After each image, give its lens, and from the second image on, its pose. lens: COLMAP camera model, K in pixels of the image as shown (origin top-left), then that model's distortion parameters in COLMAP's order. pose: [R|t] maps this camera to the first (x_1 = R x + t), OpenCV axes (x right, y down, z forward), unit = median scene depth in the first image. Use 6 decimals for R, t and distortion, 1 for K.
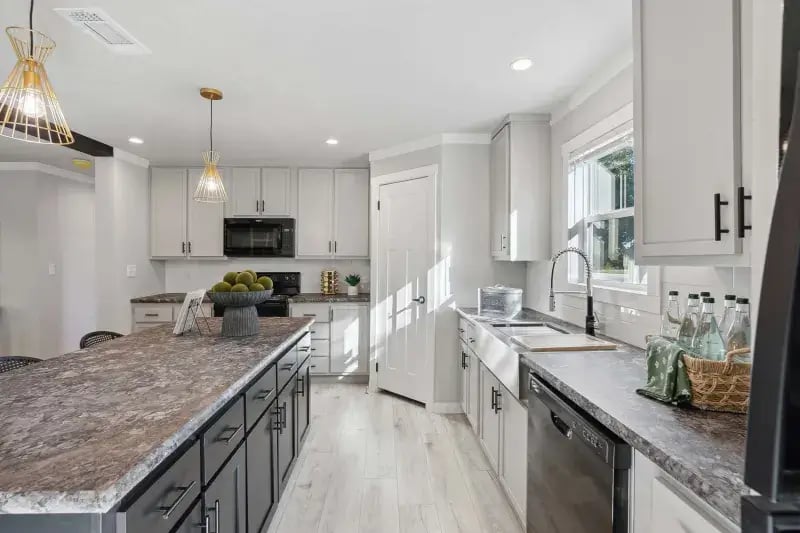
lens RADIAL K [[366.0, 0, 389.7], [0, 366.0, 256.1], [0, 0, 1]] dist [-0.001631, 0.000476]
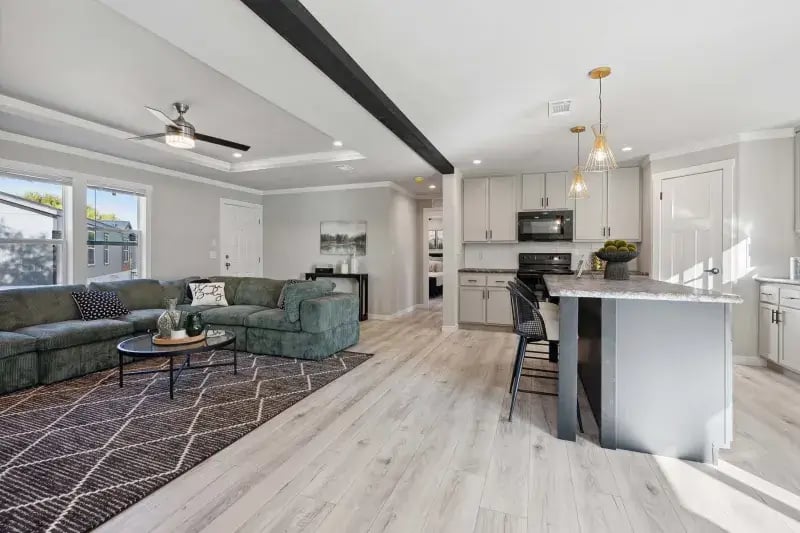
lens RADIAL K [[364.9, 0, 396.8], [0, 364.9, 257.5], [0, 0, 1]] dist [-0.000941, 0.000312]
pose [[0.928657, 0.003273, -0.370925, -0.401108], [-0.000117, 0.999964, 0.008531, 0.057604], [0.370939, -0.007879, 0.928624, -0.471266]]
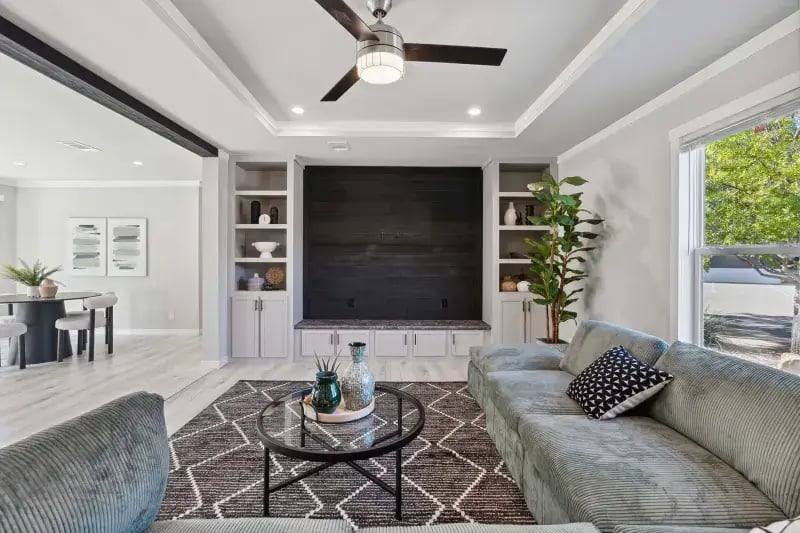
lens RADIAL K [[366.0, 0, 389.7], [0, 366.0, 256.1], [0, 0, 1]] dist [-0.001631, 0.000476]
pose [[-0.999650, -0.000595, 0.026437, -1.285424], [-0.000791, 0.999972, -0.007407, 0.036462], [-0.026432, -0.007425, -0.999623, 0.687917]]
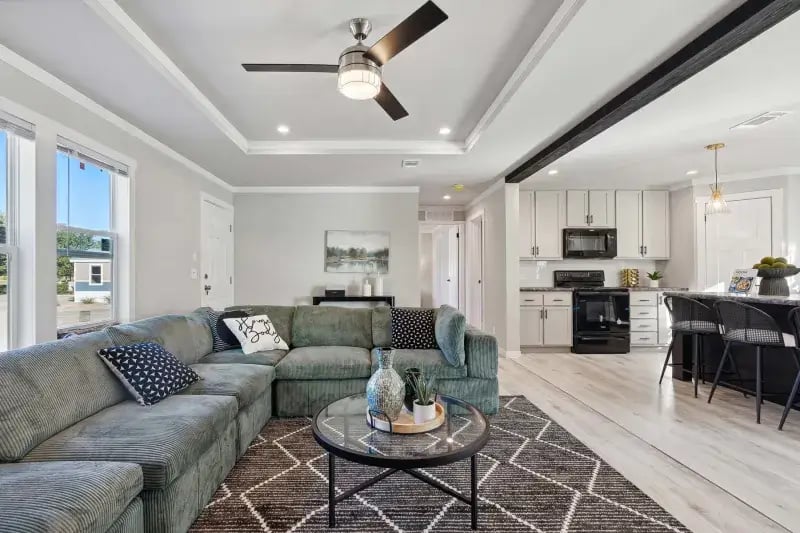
lens RADIAL K [[372.7, 0, 381.2], [0, 372.7, 272.0], [0, 0, 1]] dist [0.001690, 0.000337]
pose [[0.999989, -0.003541, -0.003176, -1.219279], [0.003535, 0.999992, -0.001673, 0.058479], [0.003182, 0.001662, 0.999994, -0.382858]]
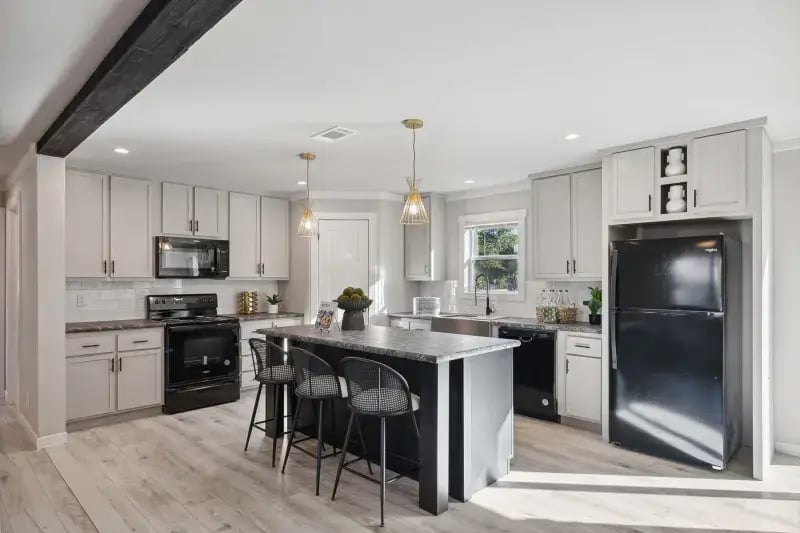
lens RADIAL K [[455.7, 0, 395.2], [0, 455.7, 279.6], [0, 0, 1]] dist [-0.002399, 0.000529]
pose [[0.714960, -0.002352, 0.699161, -0.906443], [-0.002351, 0.999981, 0.005768, -0.002163], [-0.699161, -0.005767, 0.714941, -0.265982]]
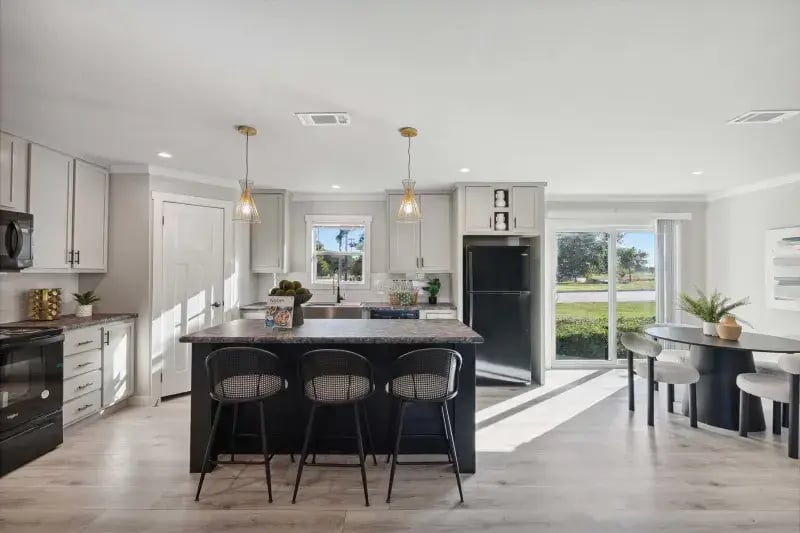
lens RADIAL K [[360.5, 0, 397.8], [0, 360.5, 264.7], [0, 0, 1]] dist [-0.002760, 0.000886]
pose [[0.016166, 0.016194, 0.999738, -1.031219], [-0.007050, 0.999846, -0.016081, -0.001017], [-0.999844, -0.006788, 0.016277, 0.314569]]
